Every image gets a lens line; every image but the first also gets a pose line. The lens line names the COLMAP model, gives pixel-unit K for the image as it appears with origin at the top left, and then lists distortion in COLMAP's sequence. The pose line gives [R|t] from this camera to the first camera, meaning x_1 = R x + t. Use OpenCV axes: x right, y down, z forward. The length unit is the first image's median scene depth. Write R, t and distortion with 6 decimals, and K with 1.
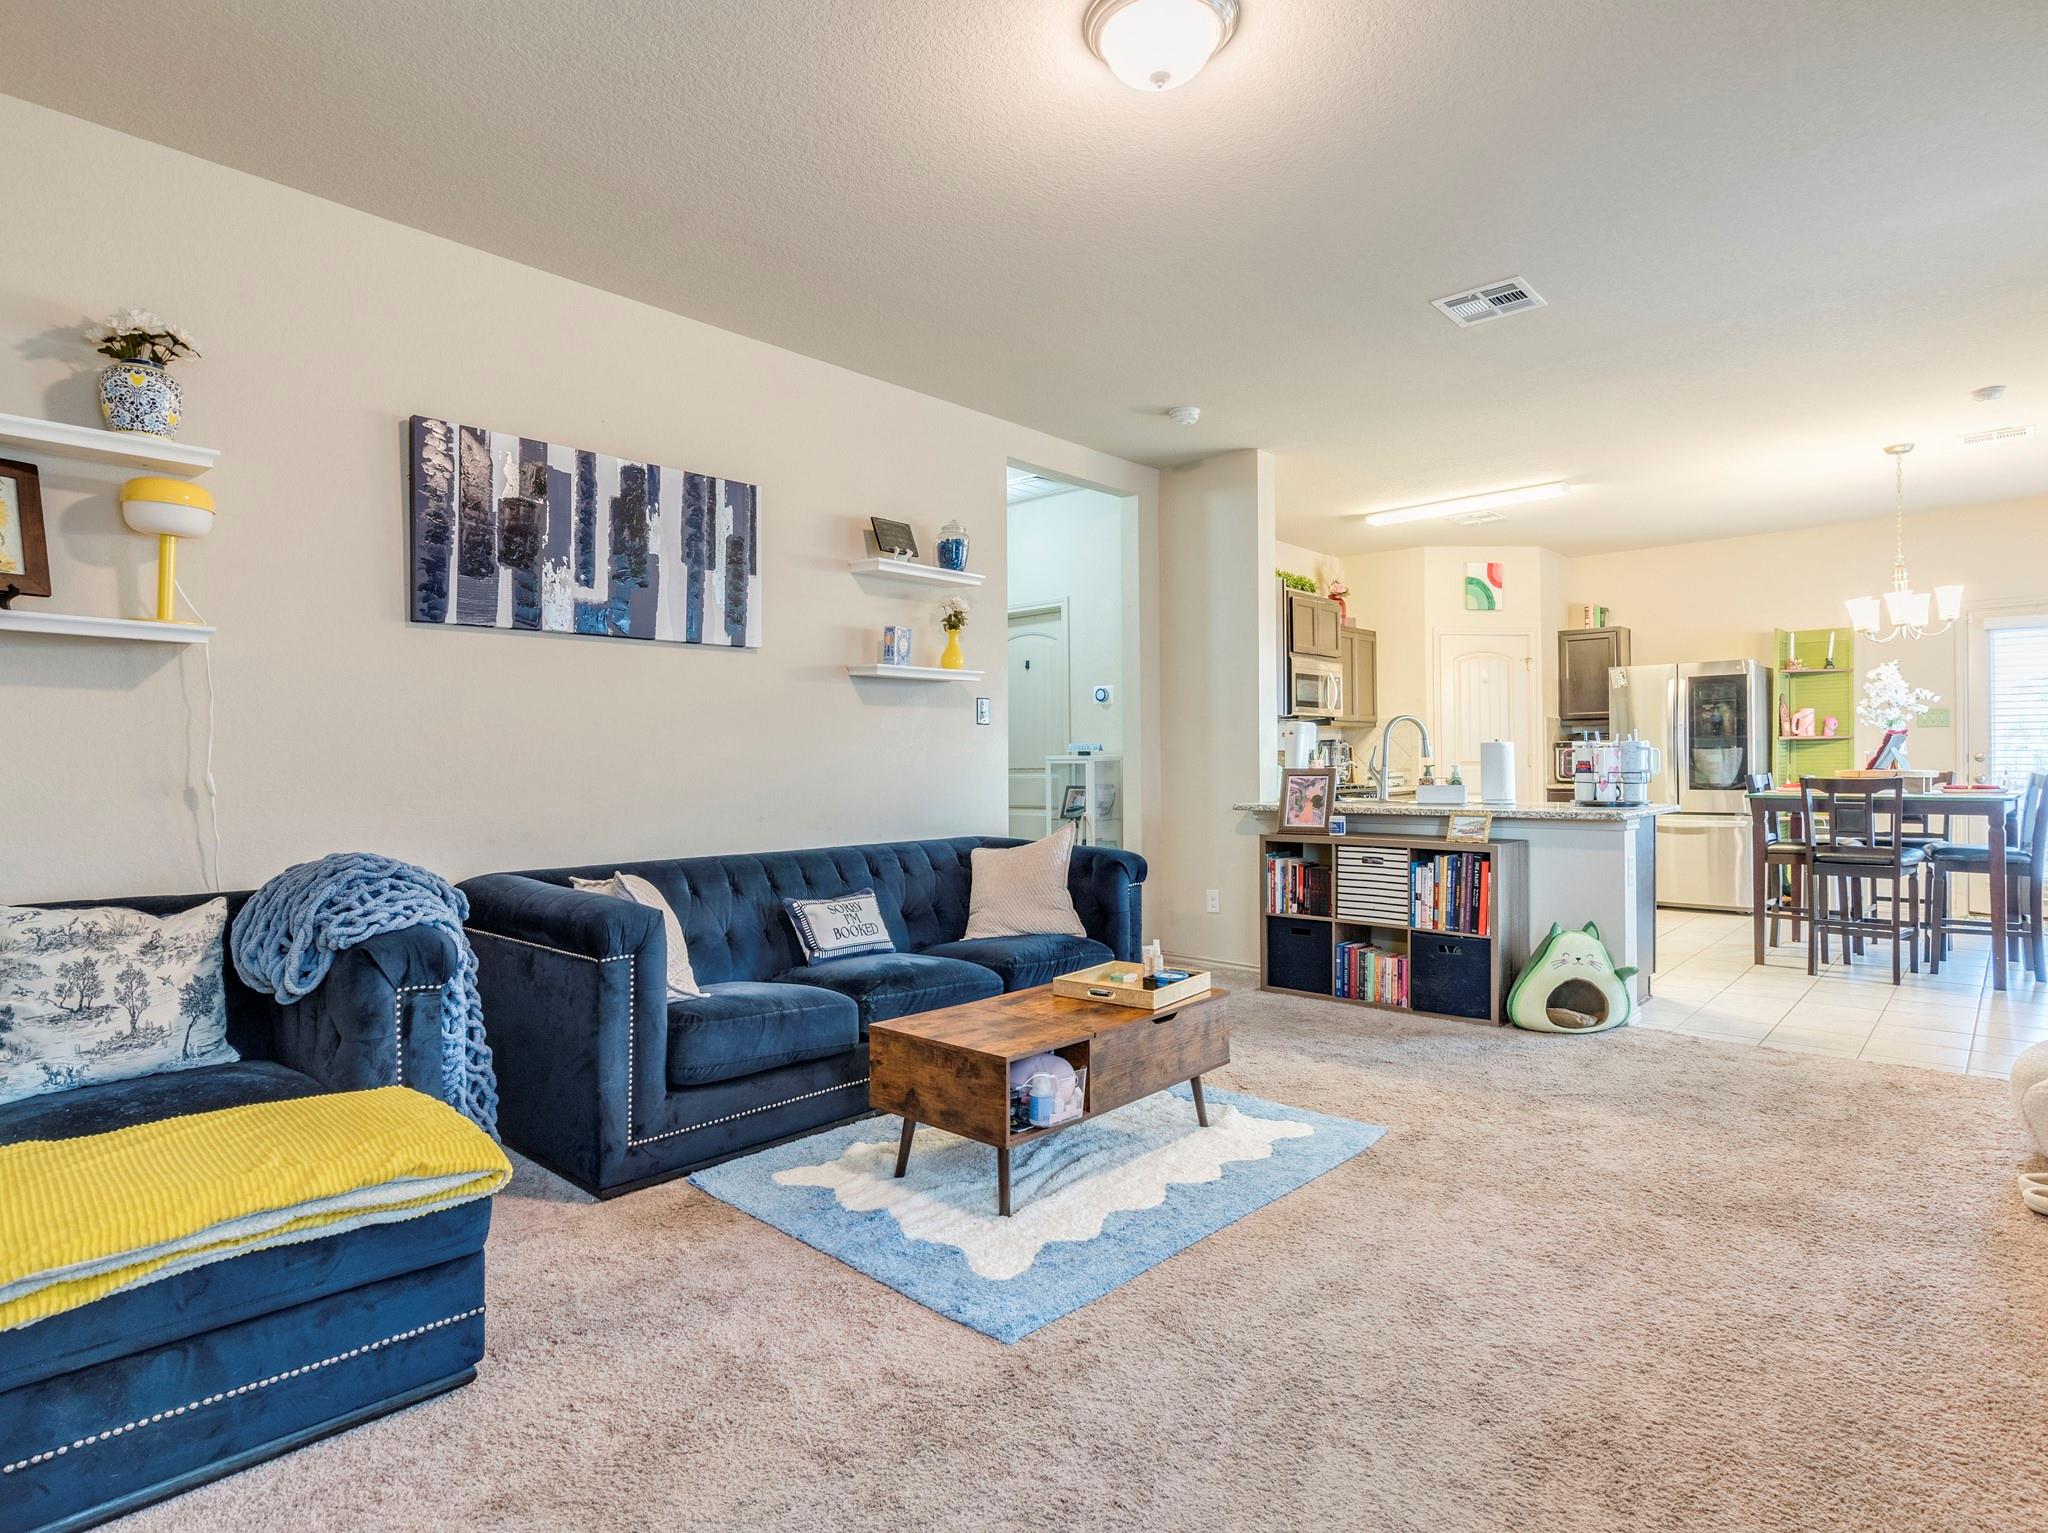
lens RADIAL K [[1054.9, 0, 1058.9], [0, 1054.9, 768.6], [0, 0, 1]] dist [-0.004496, 0.001764]
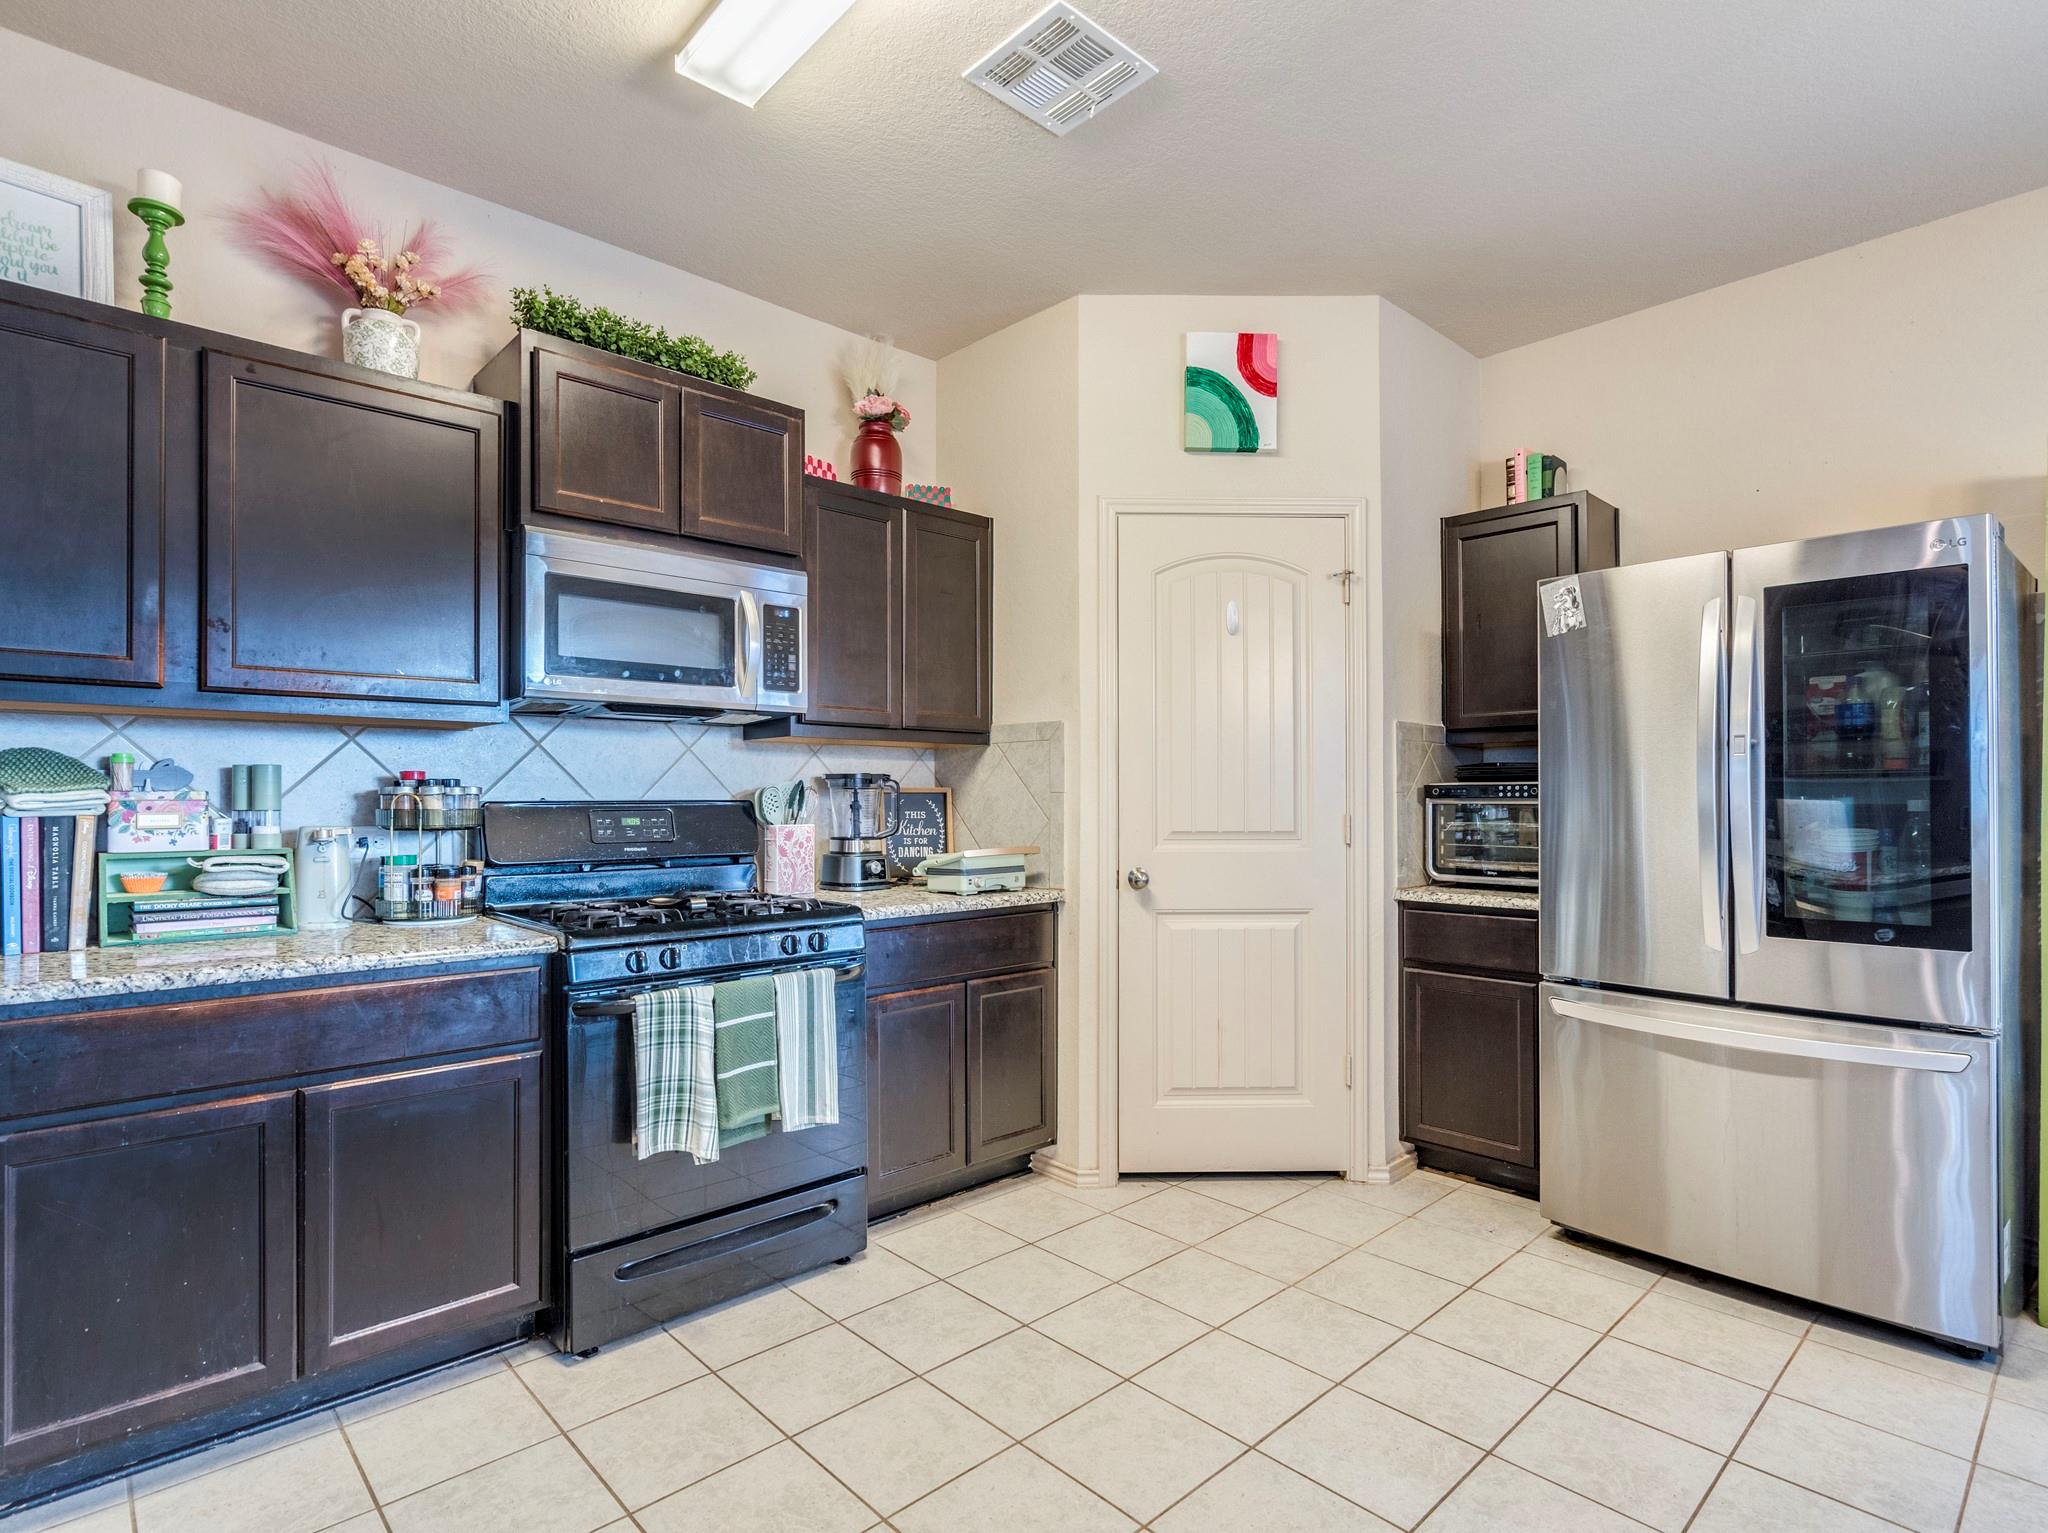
lens RADIAL K [[1054.9, 0, 1048.9], [0, 1054.9, 786.2], [0, 0, 1]] dist [-0.004496, 0.001764]
pose [[0.997761, 0.007848, -0.066424, 0.409853], [-0.009035, 0.999805, -0.017586, -0.018513], [0.066273, 0.018147, 0.997637, 0.678660]]
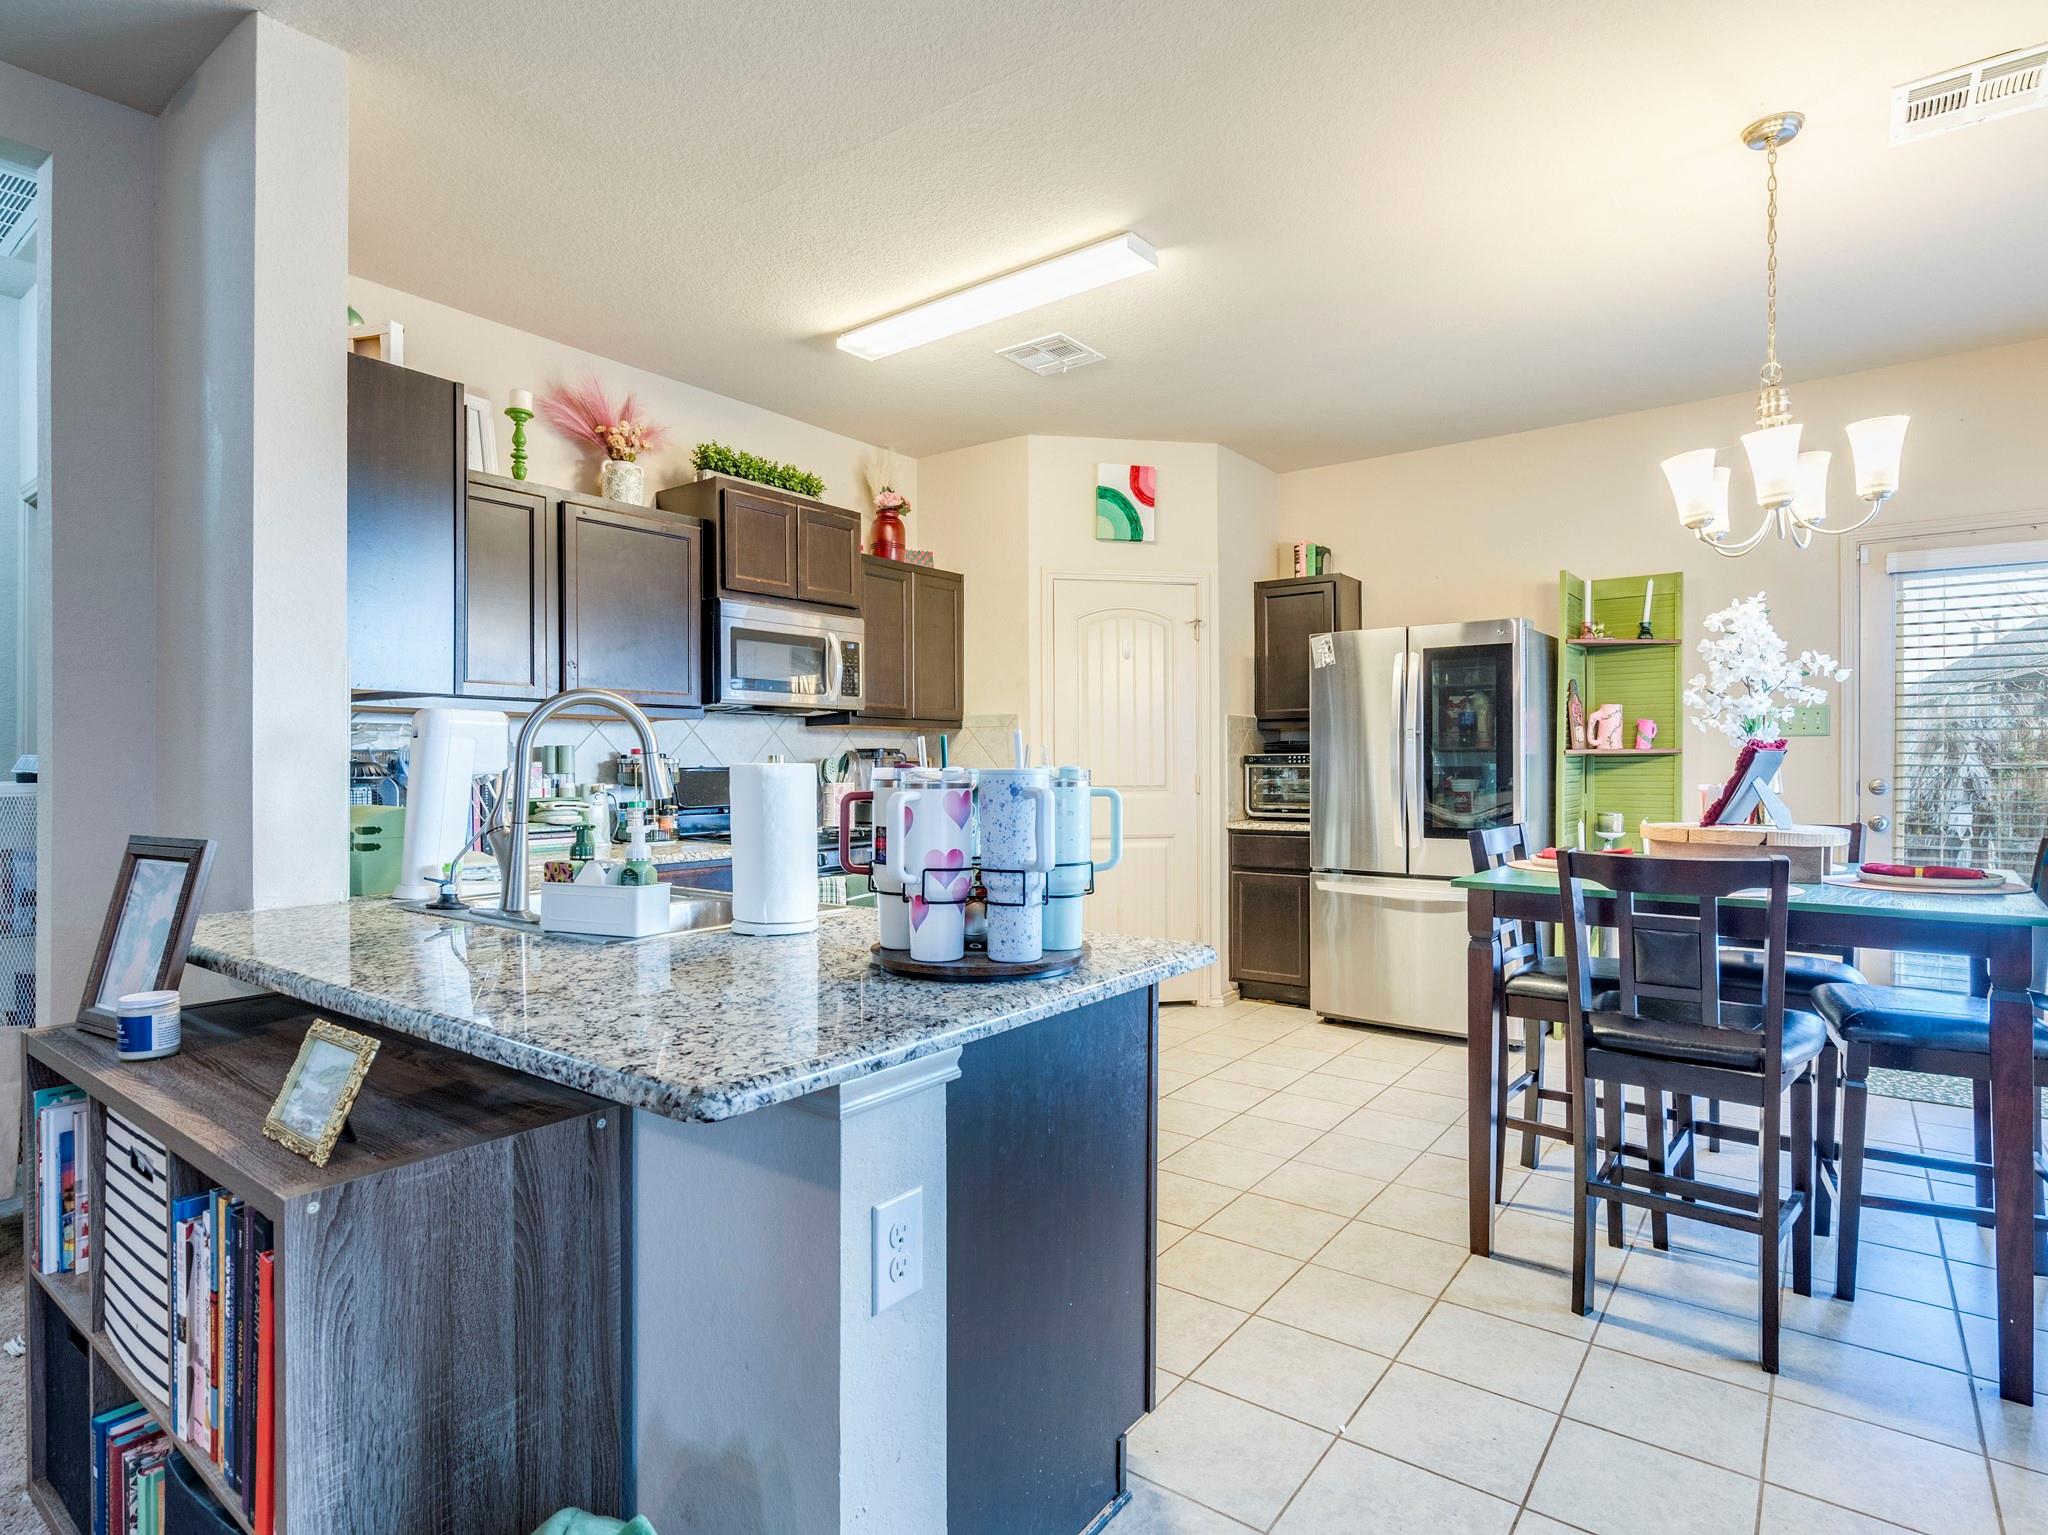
lens RADIAL K [[1054.9, 0, 1047.7], [0, 1054.9, 771.4], [0, 0, 1]] dist [-0.004496, 0.001764]
pose [[0.995019, 0.005022, 0.099563, 0.335719], [-0.004830, 0.999986, -0.002171, -0.015621], [-0.099573, 0.001680, 0.995029, 0.438944]]
